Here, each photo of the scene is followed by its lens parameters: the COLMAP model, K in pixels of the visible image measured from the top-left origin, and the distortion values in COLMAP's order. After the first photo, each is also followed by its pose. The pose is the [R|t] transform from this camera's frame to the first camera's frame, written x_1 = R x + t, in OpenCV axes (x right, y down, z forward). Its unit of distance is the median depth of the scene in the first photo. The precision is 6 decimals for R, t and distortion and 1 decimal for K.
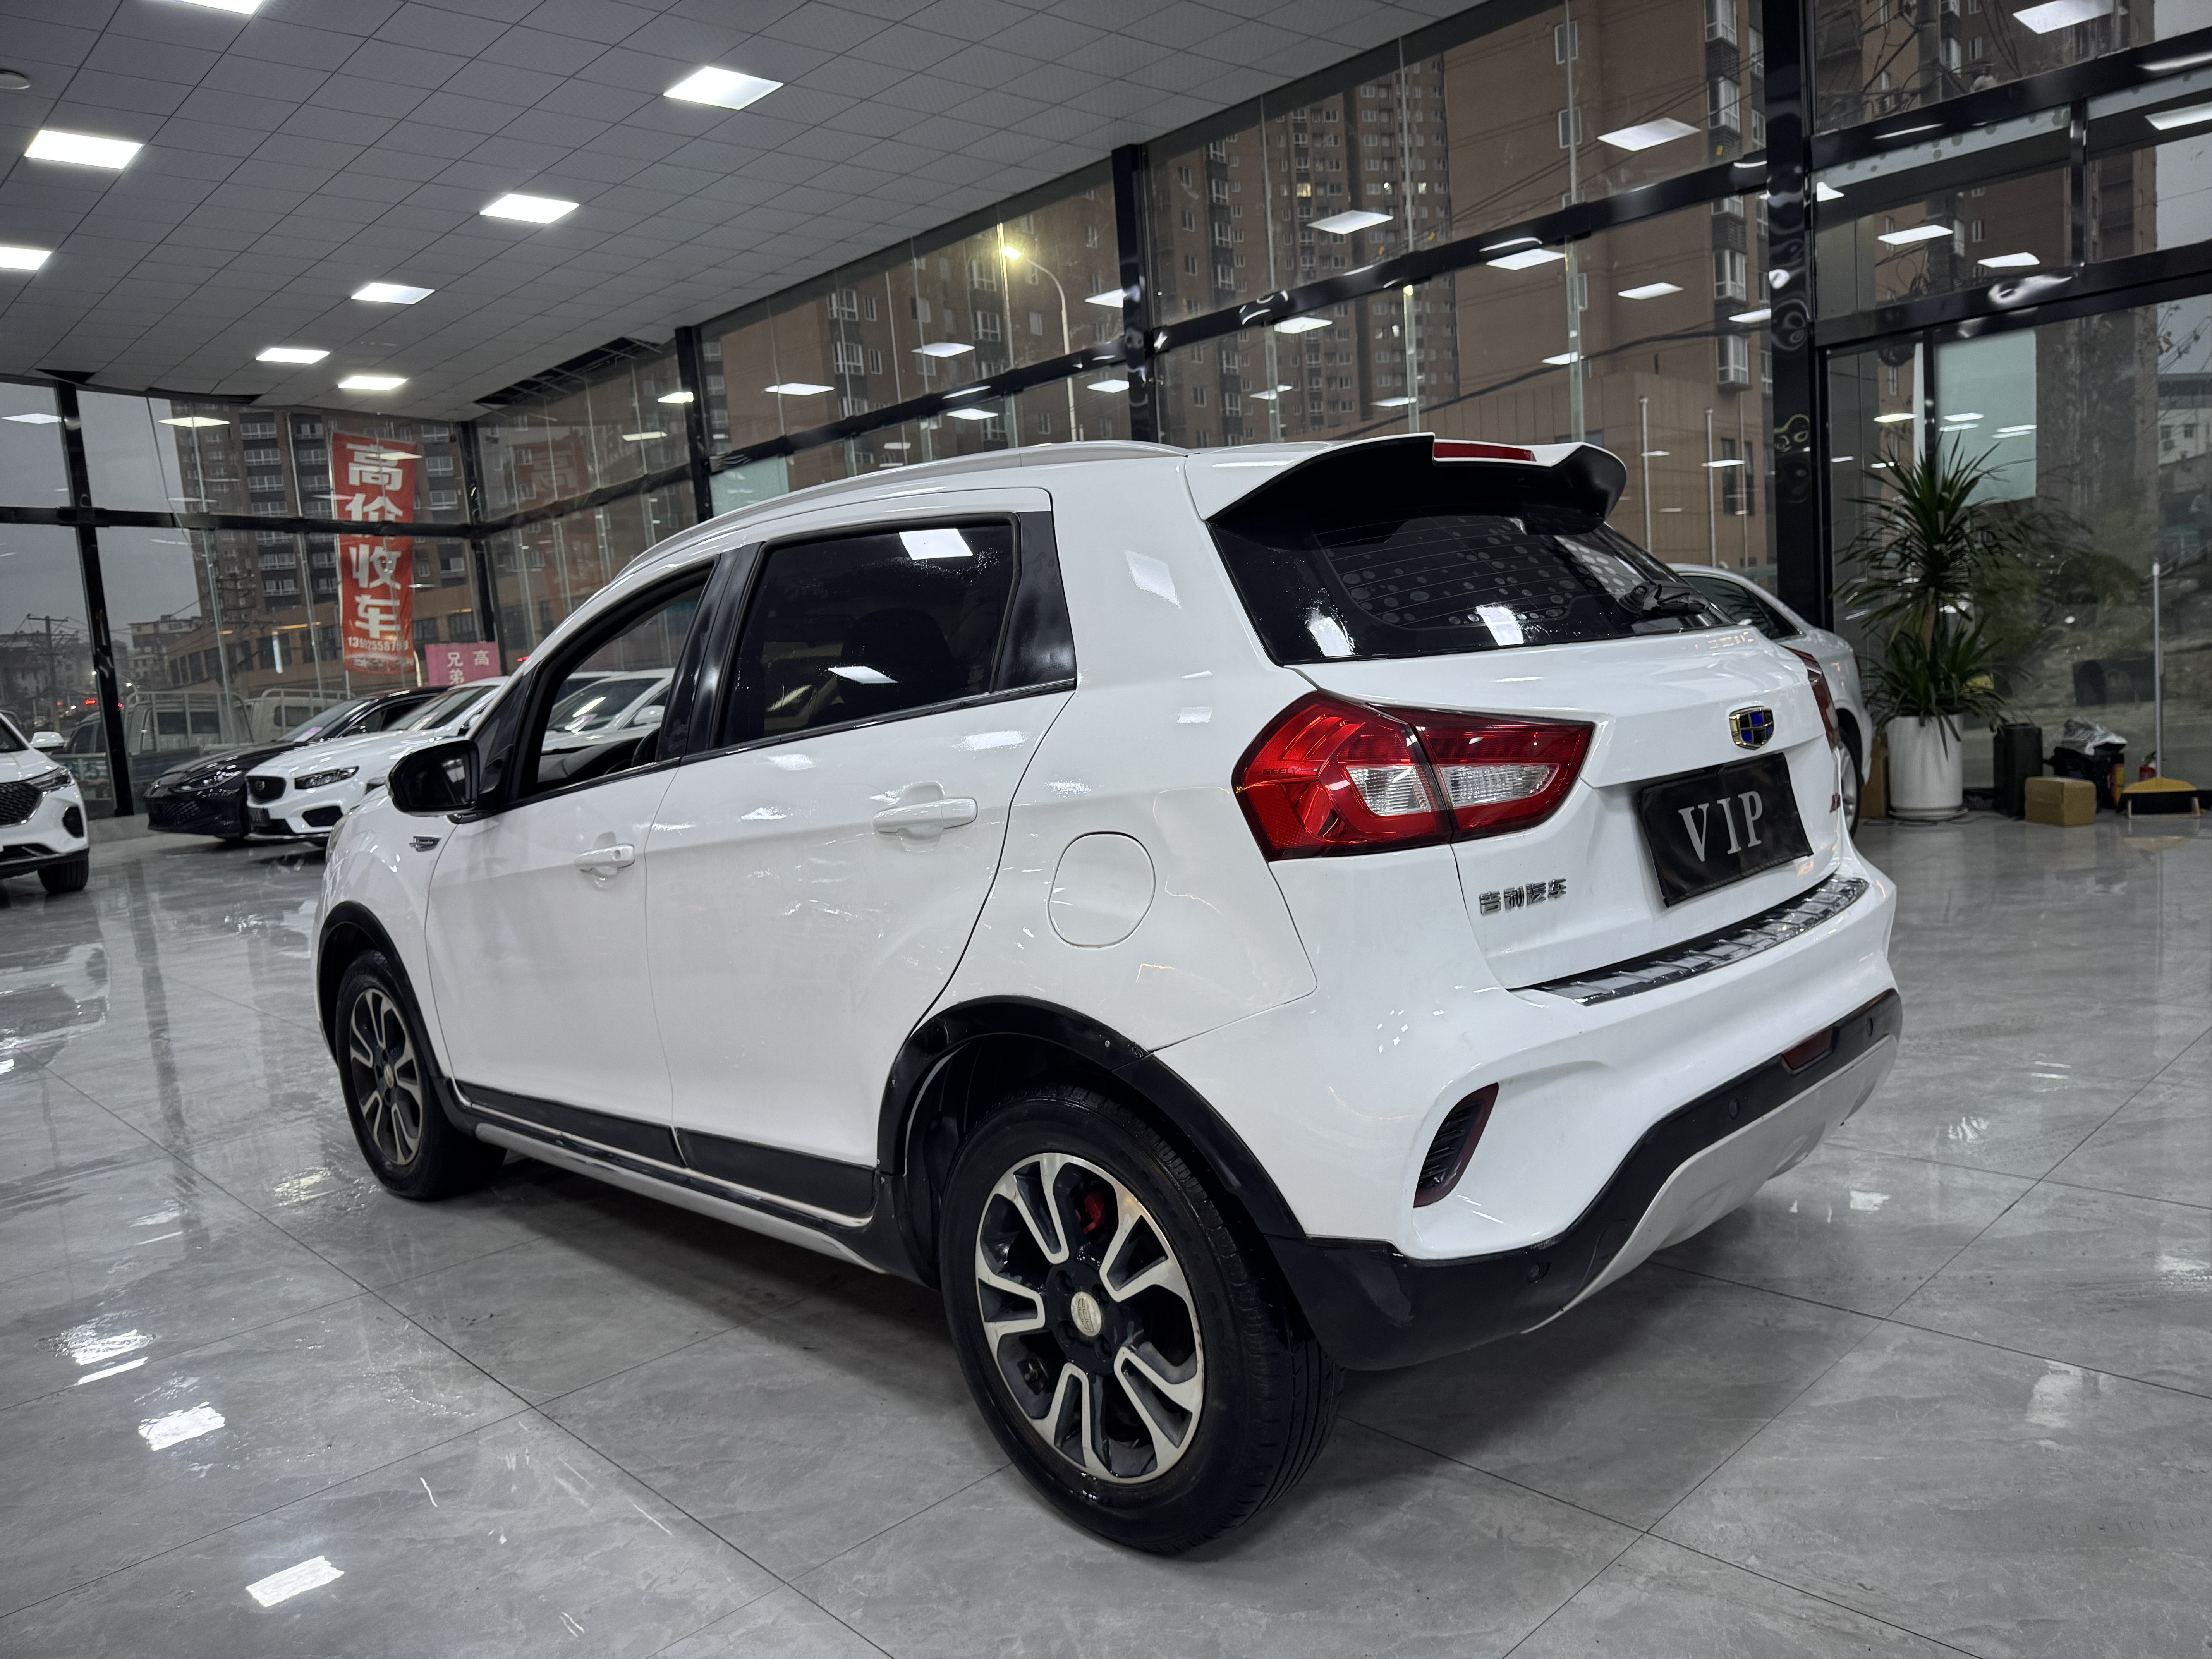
lens RADIAL K [[1562.1, 0, 1077.5], [0, 1562.1, 825.5], [0, 0, 1]] dist [0.007455, 0.001379]
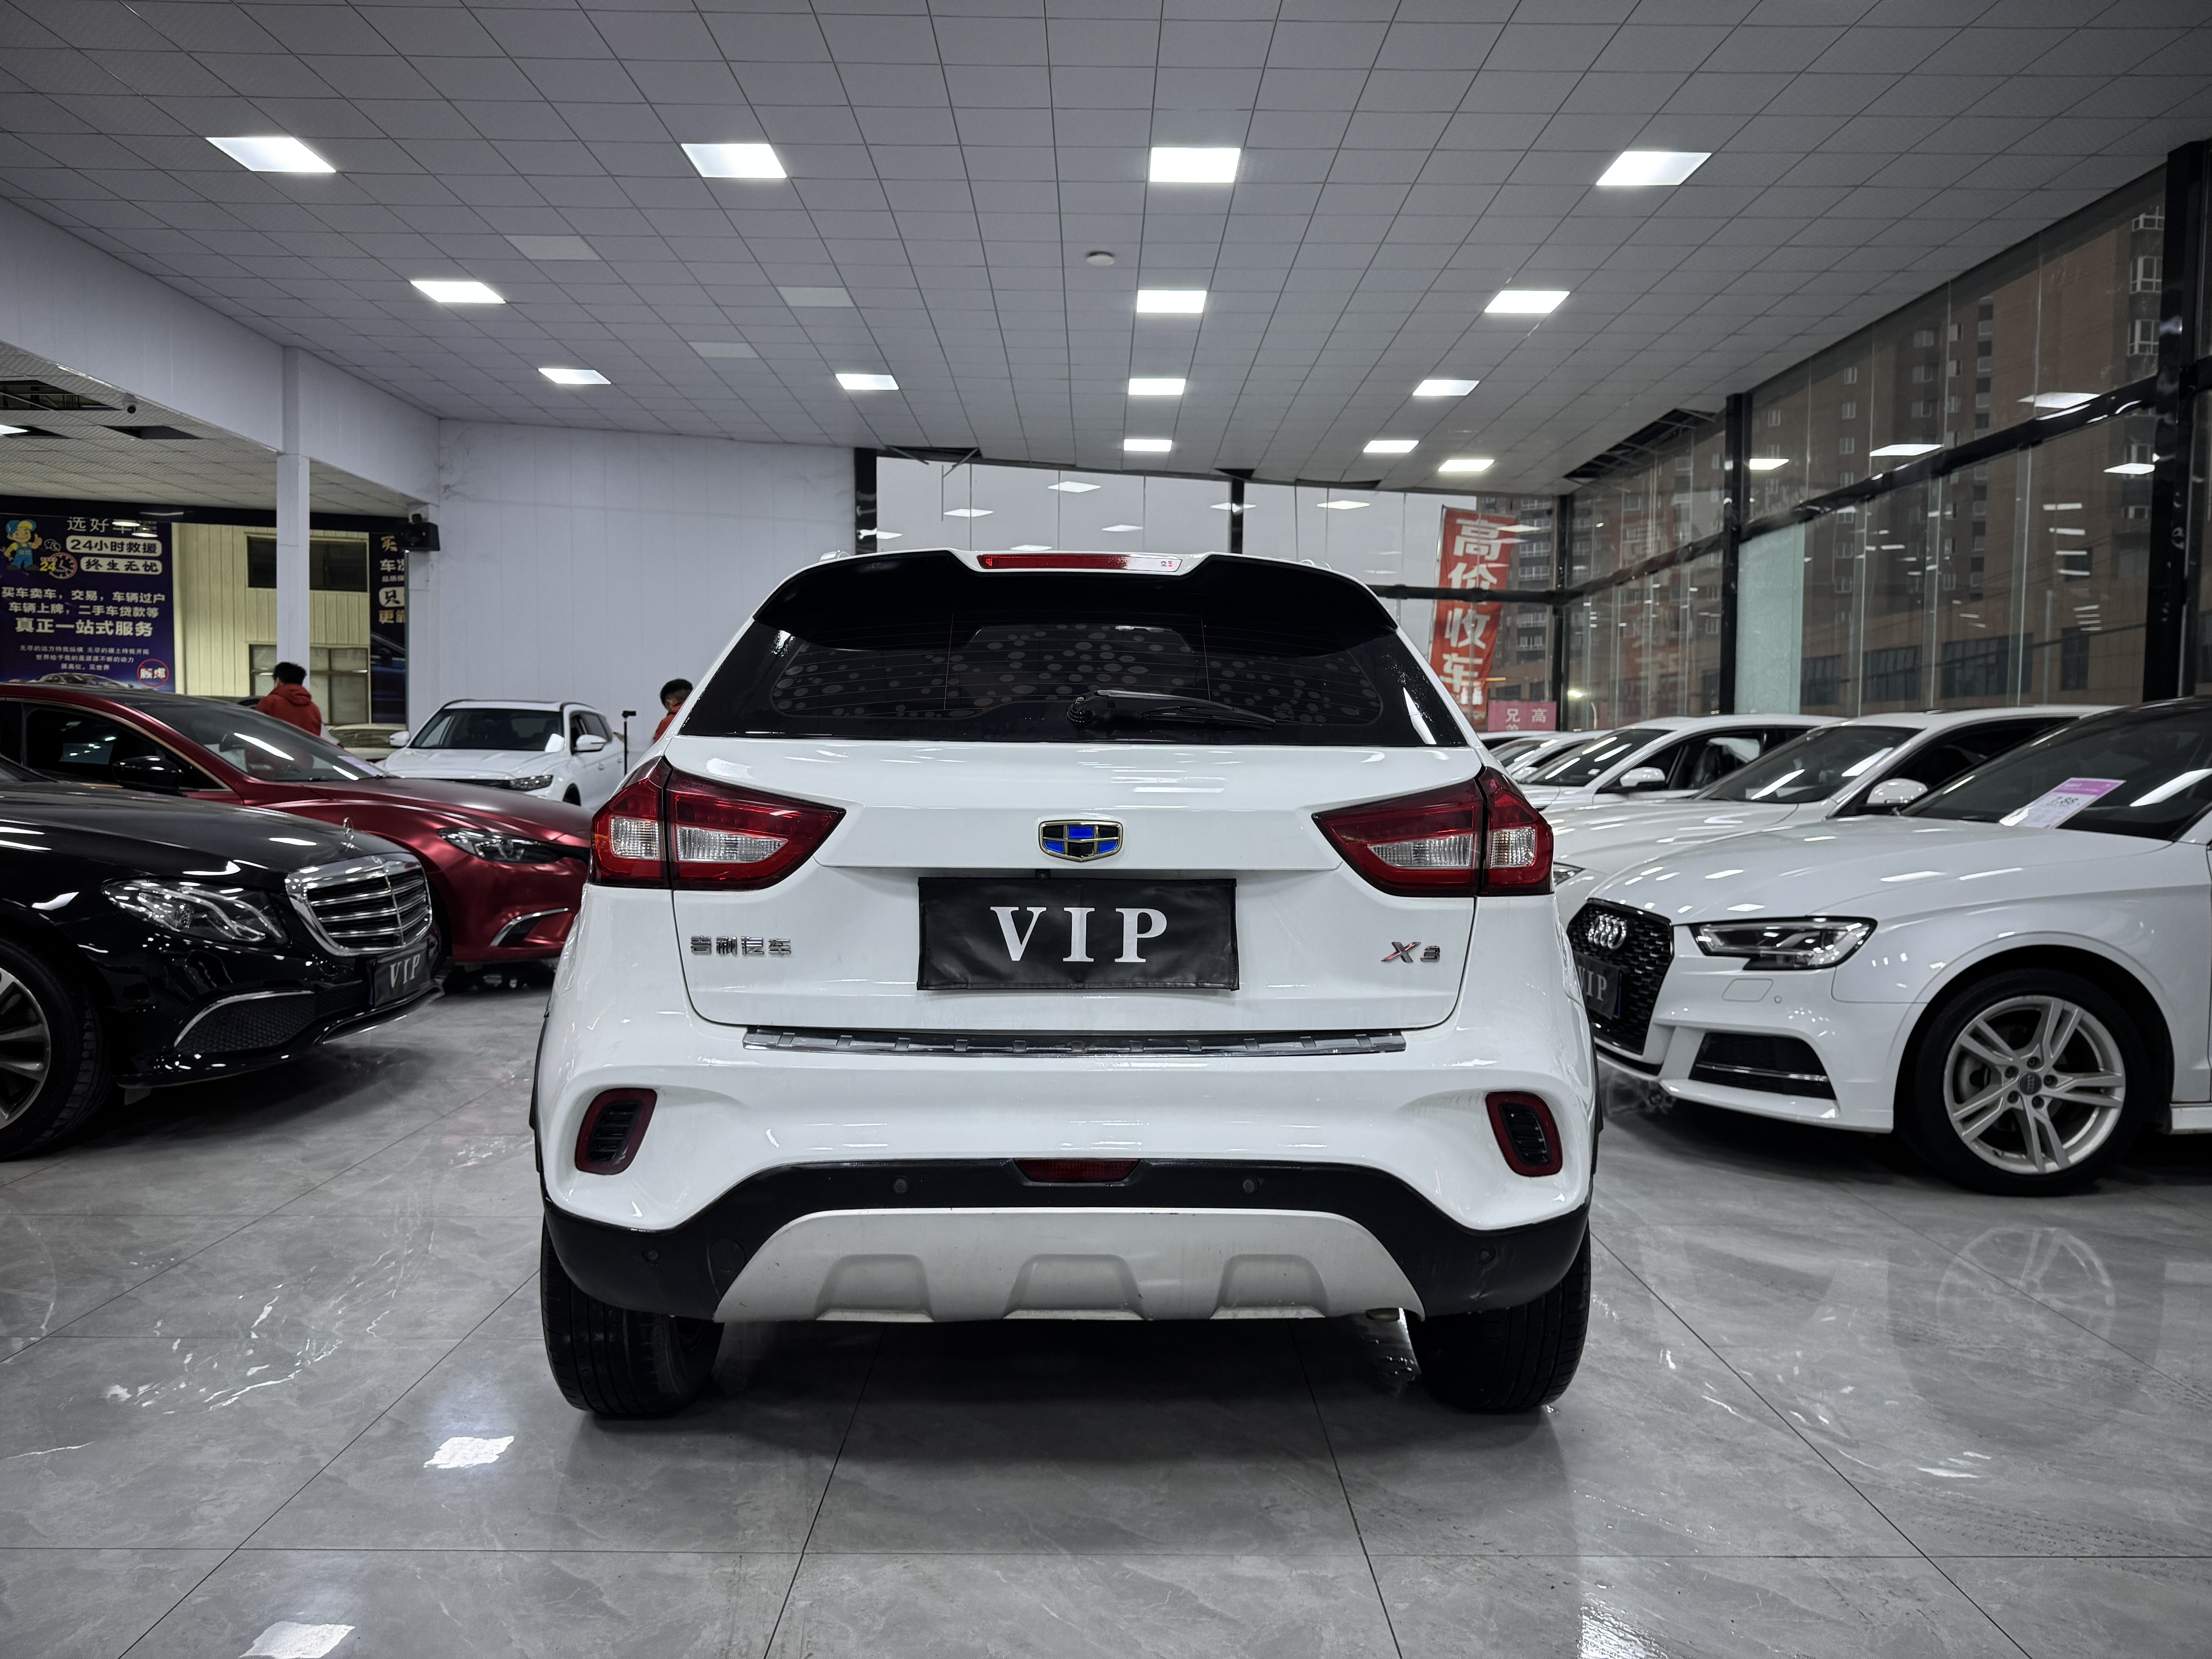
lens RADIAL K [[1537.0, 0, 1106.0], [0, 1537.0, 829.5], [0, 0, 1]] dist [0.035523, -0.048446]
pose [[0.727508, 0.116040, -0.676215, 0.218164], [-0.139273, 0.990051, 0.020057, -0.017895], [0.671815, 0.079587, 0.736431, 0.057259]]
